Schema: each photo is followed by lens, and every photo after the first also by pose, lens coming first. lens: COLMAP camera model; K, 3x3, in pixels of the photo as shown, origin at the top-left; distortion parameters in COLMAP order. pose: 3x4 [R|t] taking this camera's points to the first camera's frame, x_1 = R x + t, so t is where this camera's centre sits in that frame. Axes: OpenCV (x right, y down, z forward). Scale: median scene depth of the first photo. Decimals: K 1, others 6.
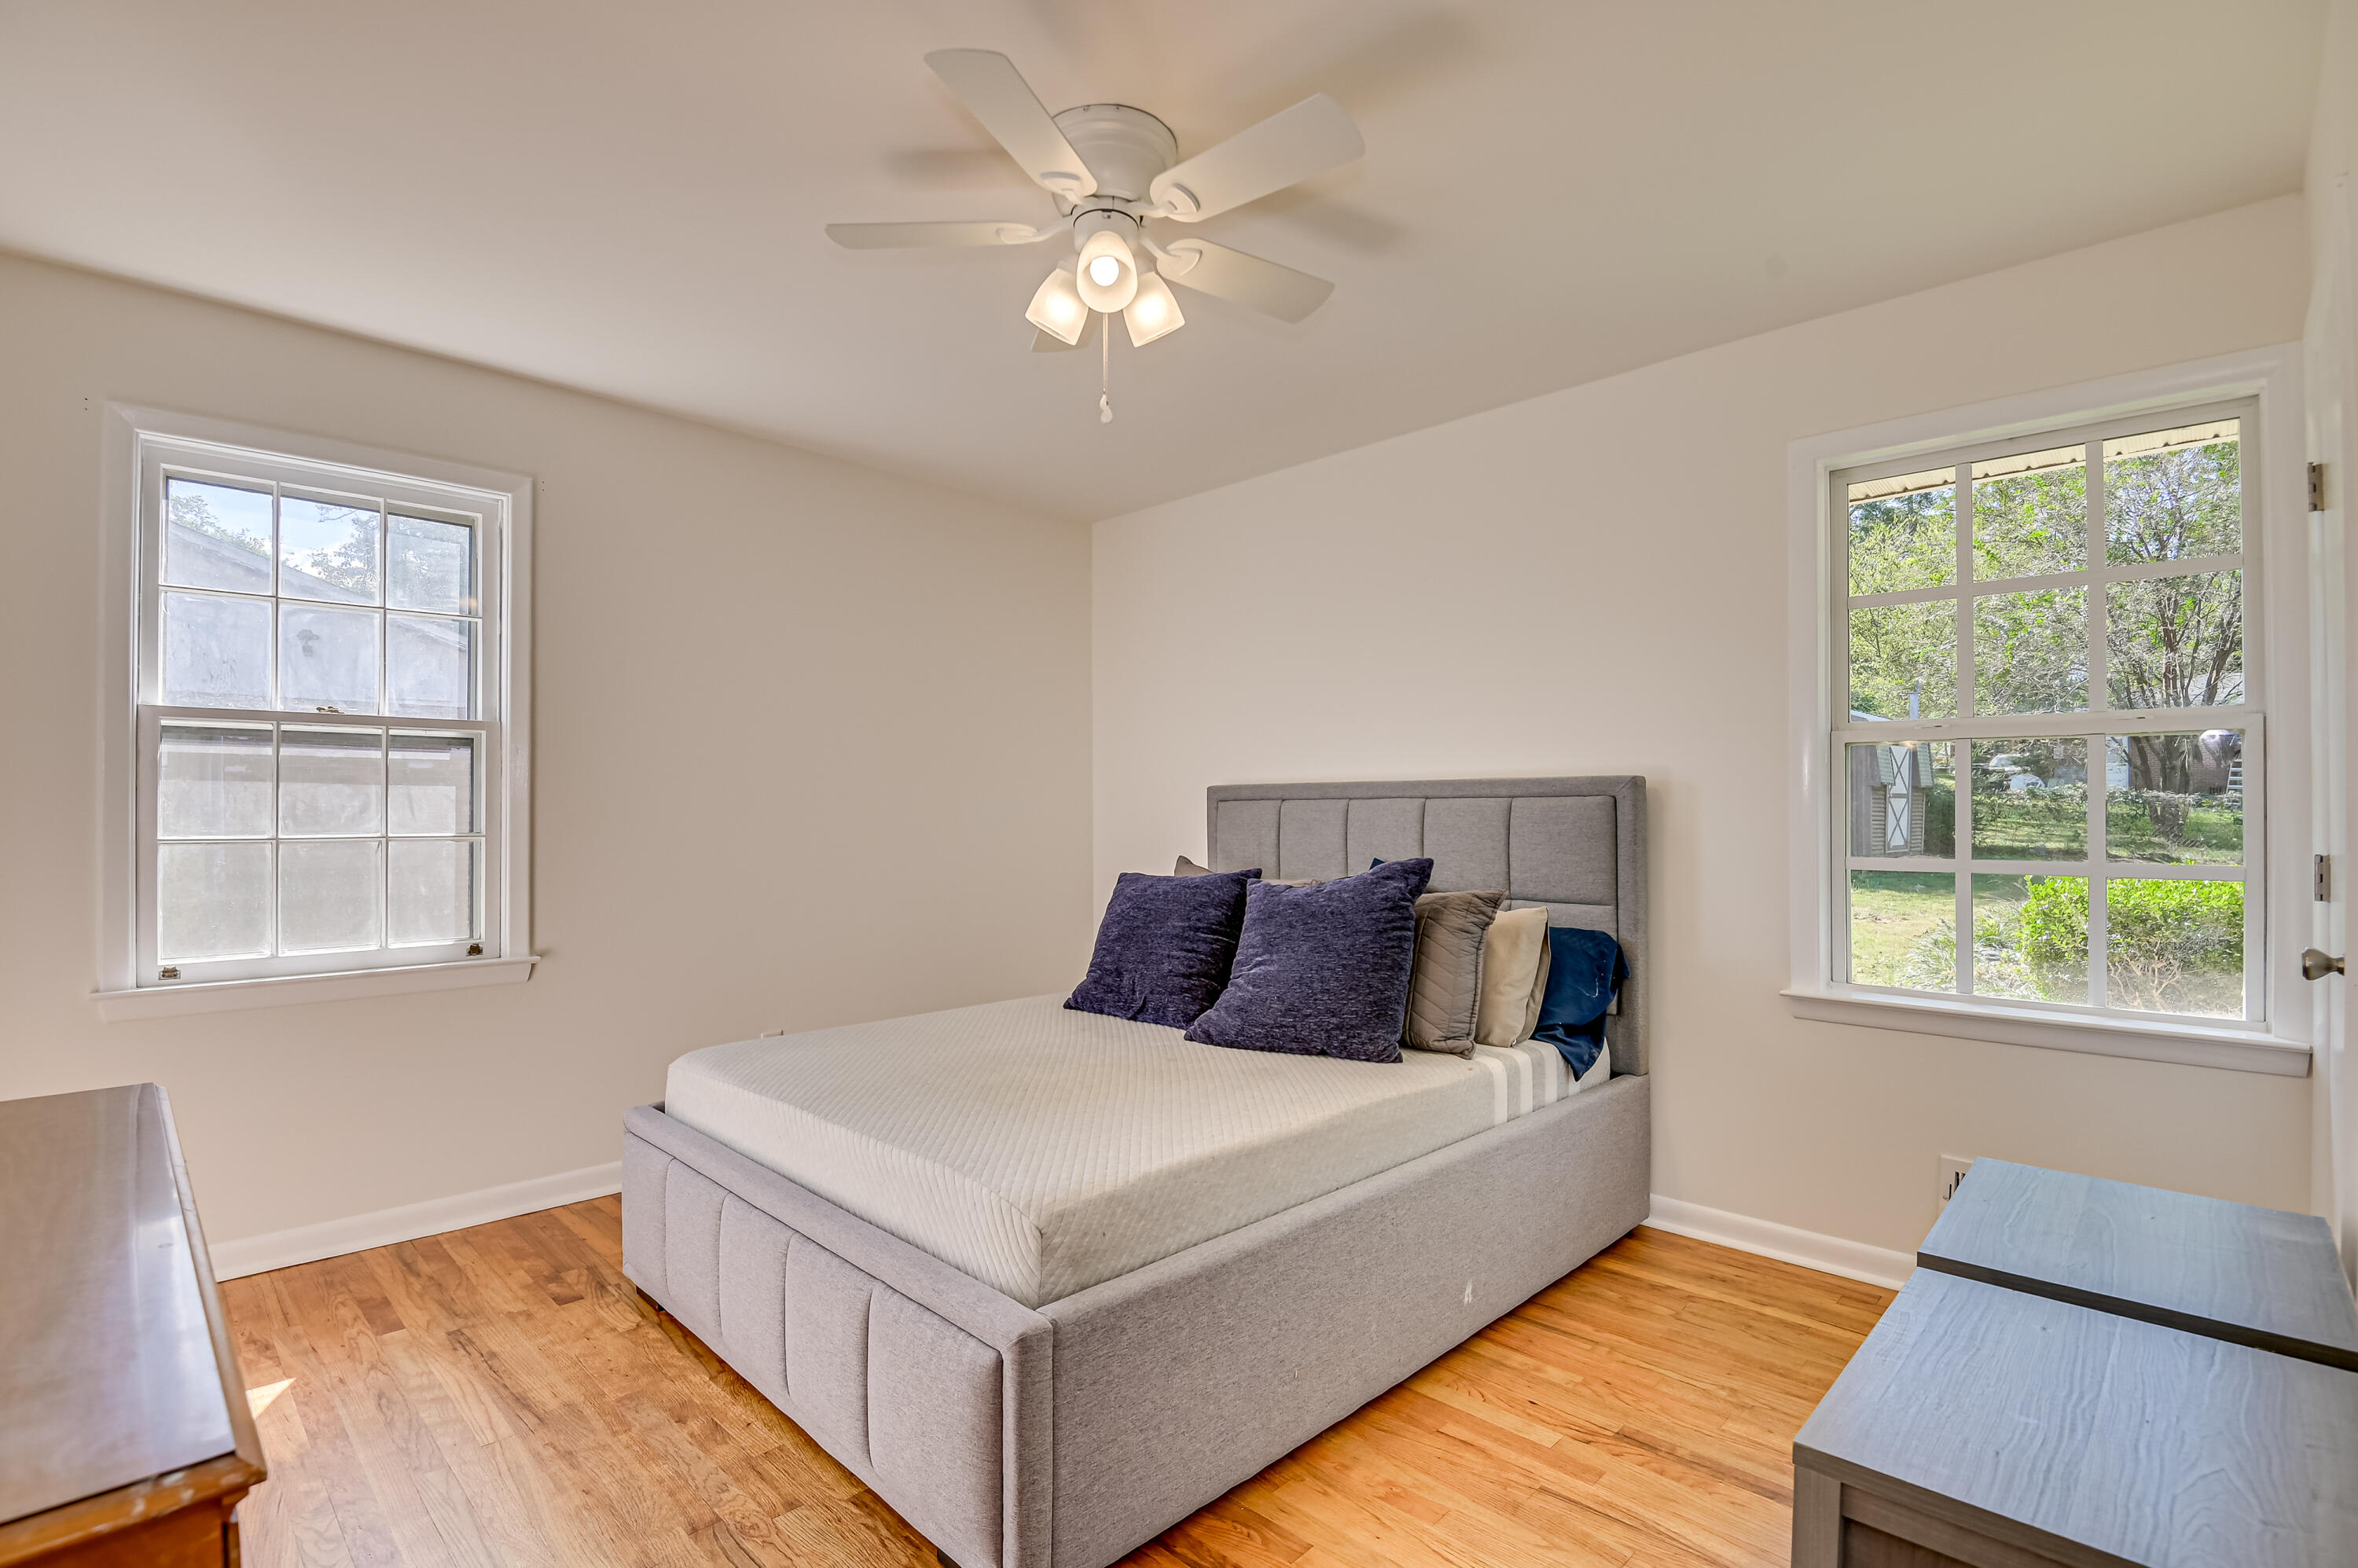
lens RADIAL K [[1113.1, 0, 1182.3], [0, 1113.1, 805.9], [0, 0, 1]] dist [-0.024964, -0.000247]
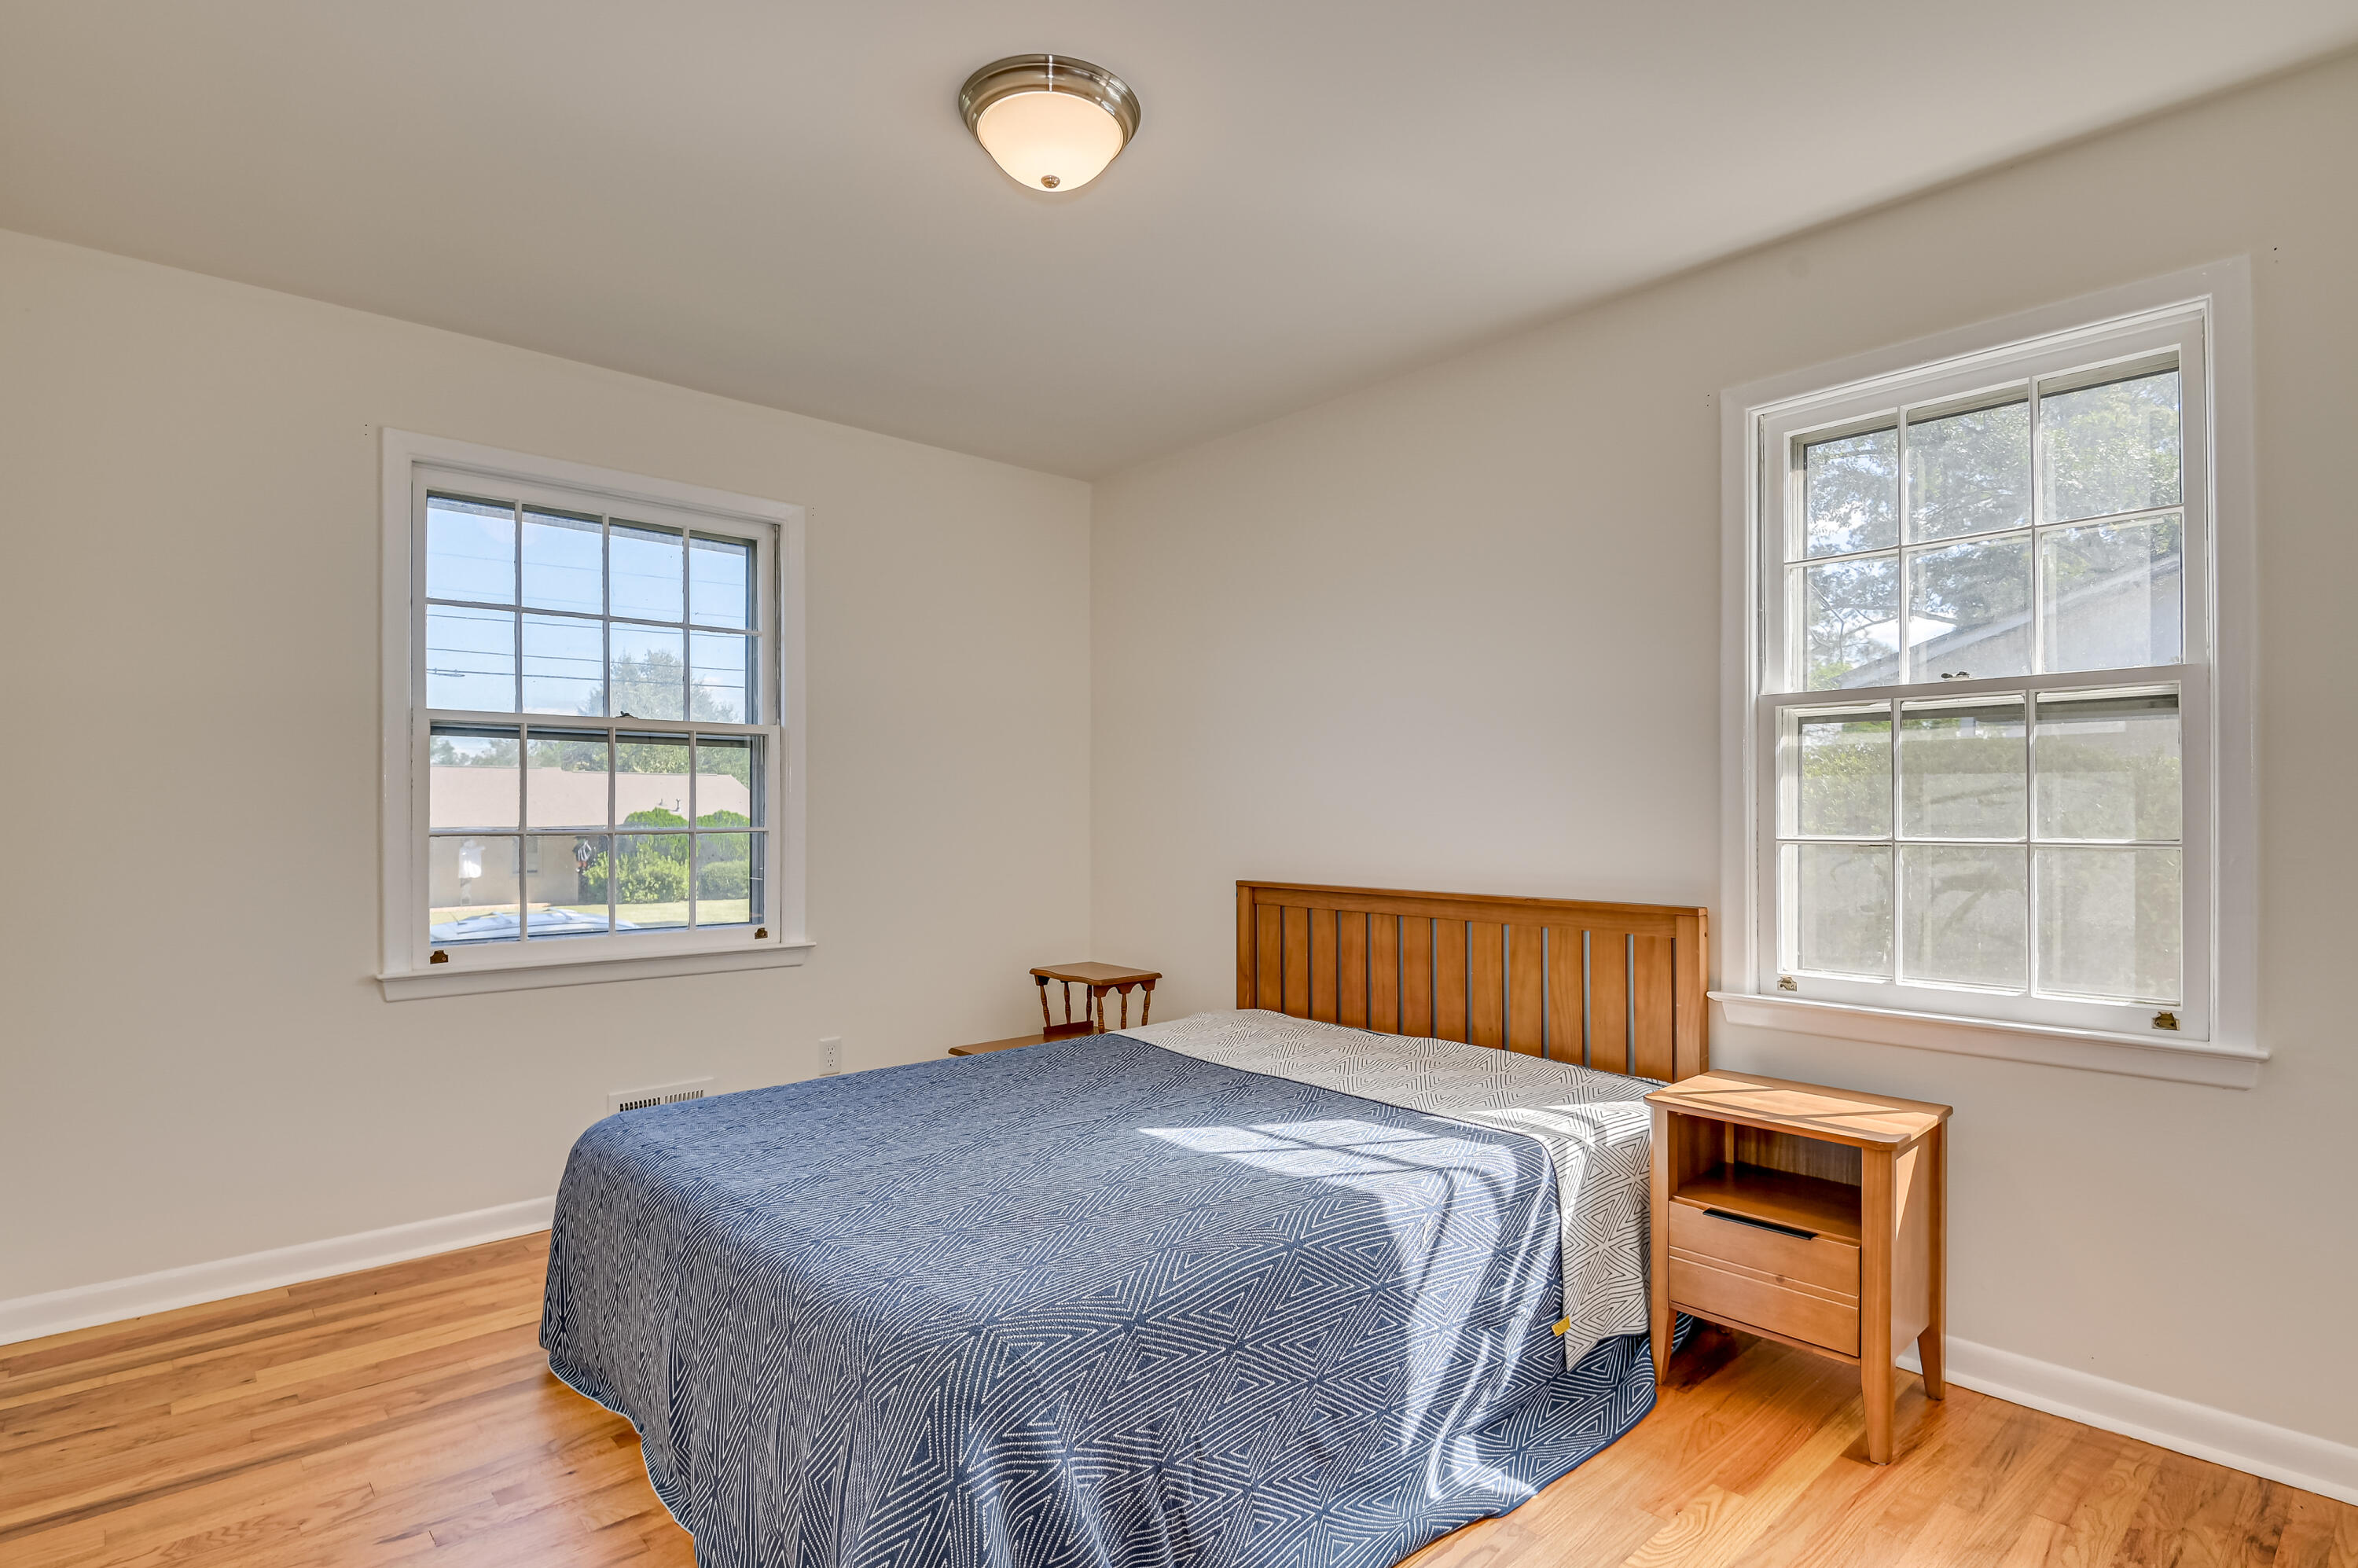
lens RADIAL K [[1182.7, 0, 1171.6], [0, 1182.7, 794.7], [0, 0, 1]] dist [0.025275, -0.000249]
pose [[-0.072328, -0.012641, -0.997301, 0.097306], [0.003686, 0.999909, -0.012941, 0.003763], [0.997374, -0.004612, -0.072275, 0.460558]]
